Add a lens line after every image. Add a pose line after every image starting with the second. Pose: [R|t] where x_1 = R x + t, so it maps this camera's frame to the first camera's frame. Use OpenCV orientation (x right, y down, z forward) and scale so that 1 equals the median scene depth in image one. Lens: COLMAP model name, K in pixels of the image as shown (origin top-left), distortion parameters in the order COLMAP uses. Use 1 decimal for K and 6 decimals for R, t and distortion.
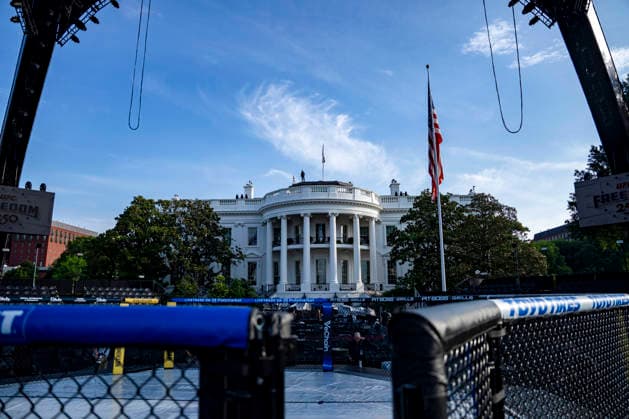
lens RADIAL K [[432.1, 0, 316.0], [0, 432.1, 207.1], [0, 0, 1]] dist [-0.127031, 0.109280]
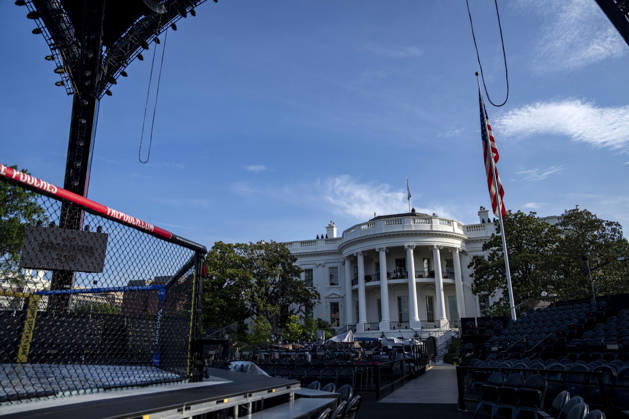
lens RADIAL K [[432.1, 0, 316.0], [0, 432.1, 207.1], [0, 0, 1]] dist [-0.127031, 0.109280]
pose [[0.959824, -0.088299, -0.266349, 0.099940], [0.057975, 0.991122, -0.119650, 0.030440], [0.274550, 0.099401, 0.956421, 0.039770]]
